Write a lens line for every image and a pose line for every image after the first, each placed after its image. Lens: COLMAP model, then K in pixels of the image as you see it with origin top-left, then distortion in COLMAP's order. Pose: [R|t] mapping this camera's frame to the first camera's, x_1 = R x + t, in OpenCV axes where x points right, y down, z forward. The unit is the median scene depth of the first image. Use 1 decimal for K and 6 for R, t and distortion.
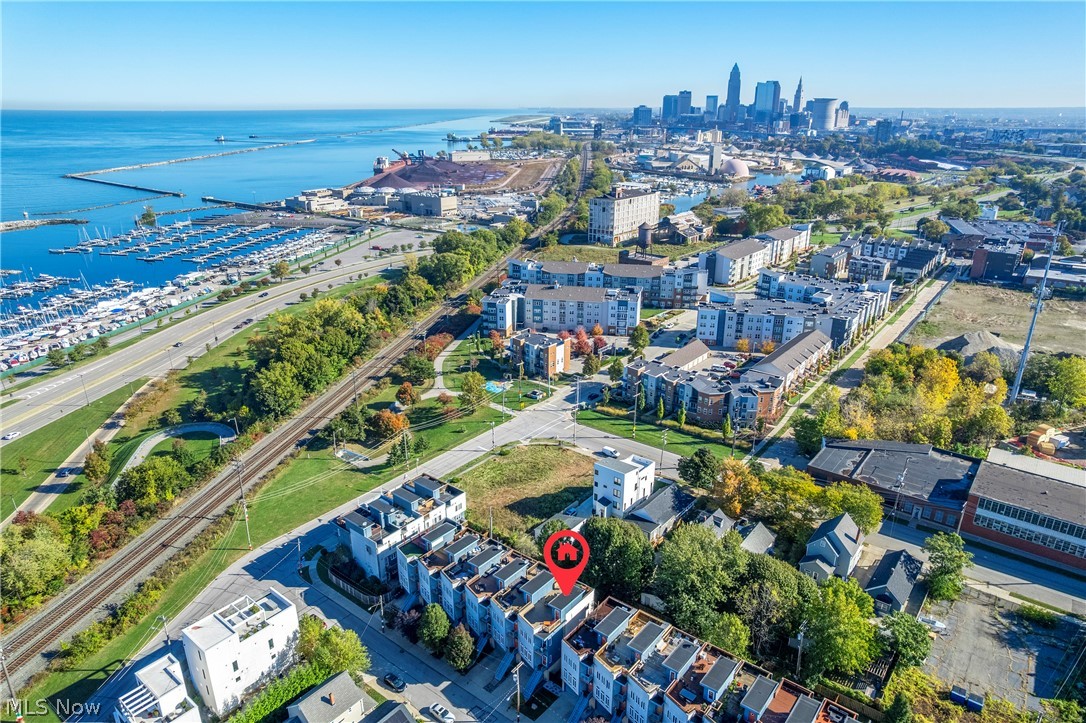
lens RADIAL K [[686.6, 0, 543.0], [0, 686.6, 361.5], [0, 0, 1]] dist [-0.002980, 0.001263]
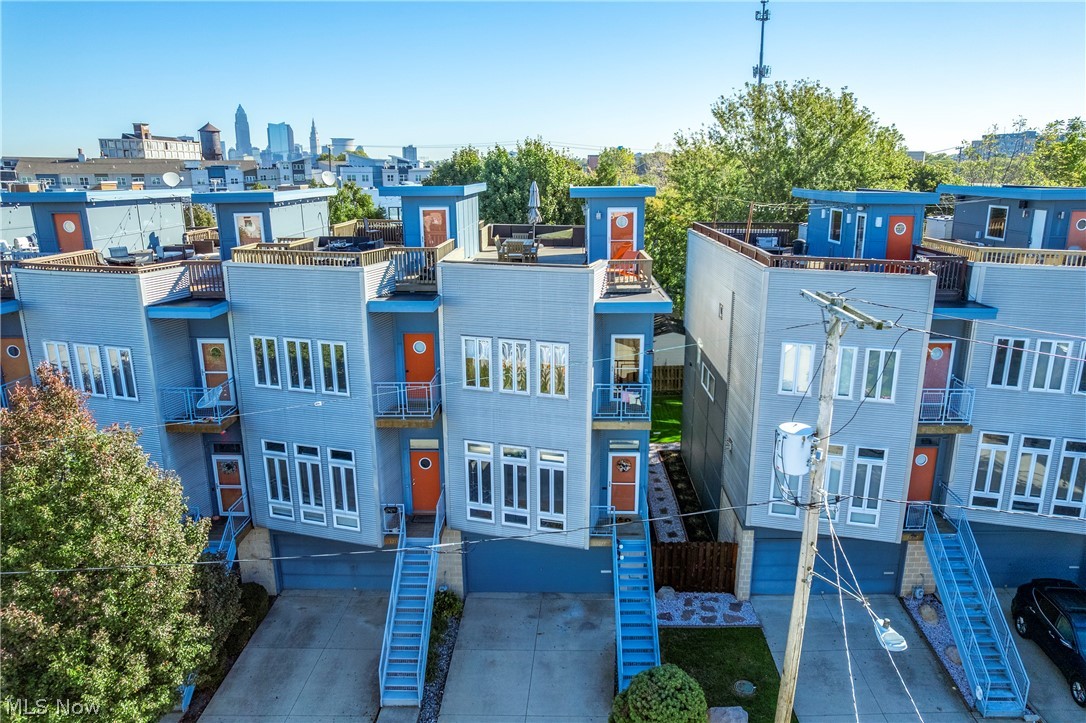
lens RADIAL K [[716.2, 0, 565.1], [0, 716.2, 361.1], [0, 0, 1]] dist [-0.032444, 0.000341]
pose [[0.780261, -0.157211, 0.605374, -0.108744], [0.216605, 0.975920, -0.025740, 0.353725], [-0.586750, 0.151211, 0.795525, 0.733905]]
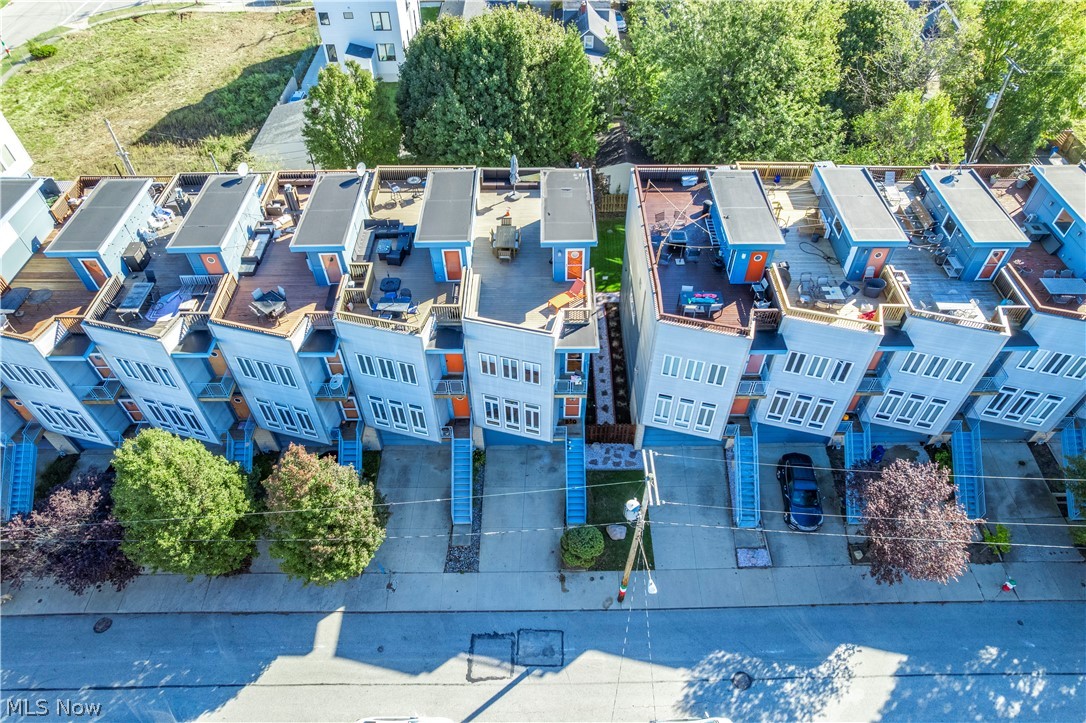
lens RADIAL K [[686.6, 0, 543.0], [0, 686.6, 361.5], [0, 0, 1]] dist [-0.002980, 0.001263]
pose [[0.775802, -0.465794, 0.425636, -0.124159], [0.224604, 0.834247, 0.503573, 0.214092], [-0.589647, -0.295073, 0.751830, 0.659068]]
